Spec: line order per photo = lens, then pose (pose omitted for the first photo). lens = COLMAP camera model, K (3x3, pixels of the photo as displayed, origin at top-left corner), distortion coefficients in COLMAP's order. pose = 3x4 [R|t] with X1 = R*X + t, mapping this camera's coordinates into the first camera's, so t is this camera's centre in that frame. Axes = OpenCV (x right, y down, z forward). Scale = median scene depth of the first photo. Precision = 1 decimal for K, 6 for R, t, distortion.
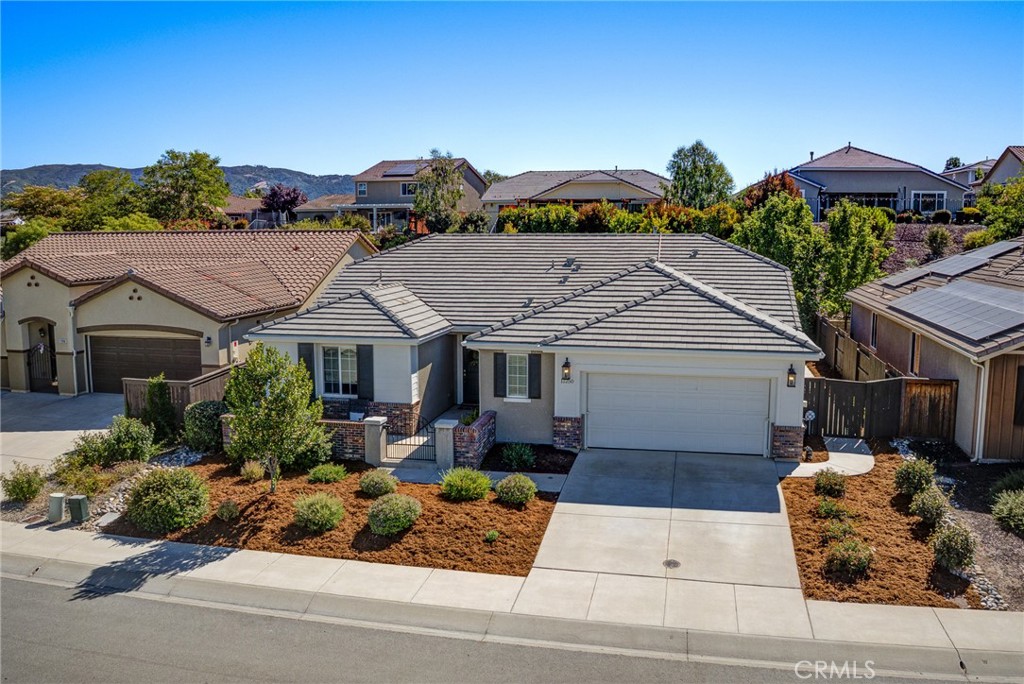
lens RADIAL K [[851.4, 0, 518.3], [0, 851.4, 337.2], [0, 0, 1]] dist [-0.100664, -0.021306]
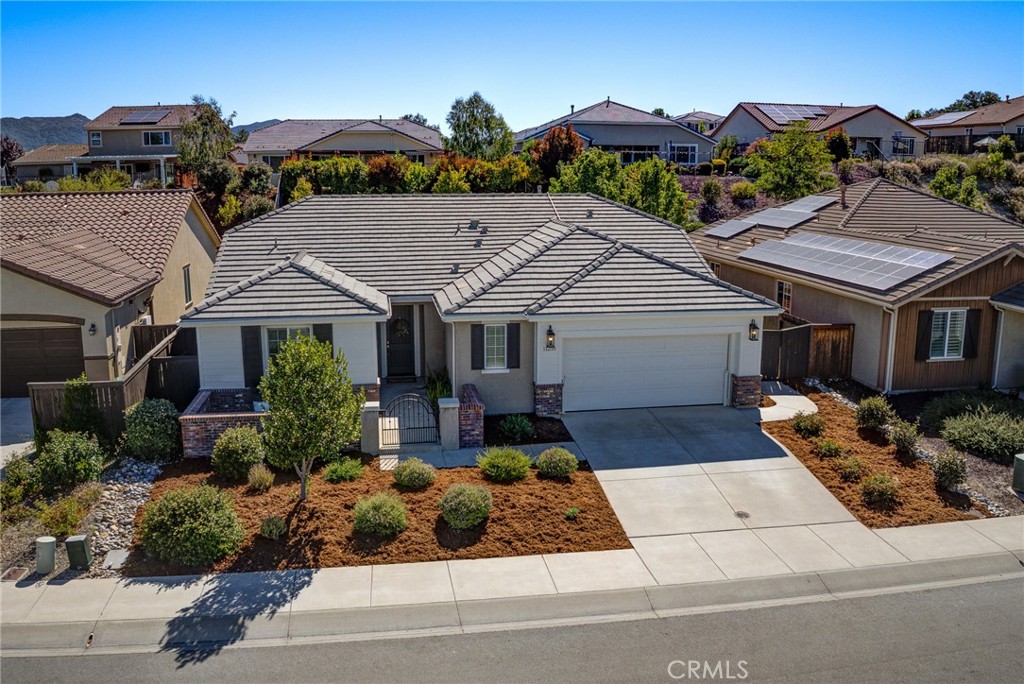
lens RADIAL K [[851.4, 0, 519.1], [0, 851.4, 336.9], [0, 0, 1]] dist [-0.100664, -0.021306]
pose [[0.931776, -0.066273, 0.356932, -0.327916], [0.043334, 0.996471, 0.071893, -0.035311], [-0.360437, -0.051521, 0.931360, 0.078612]]
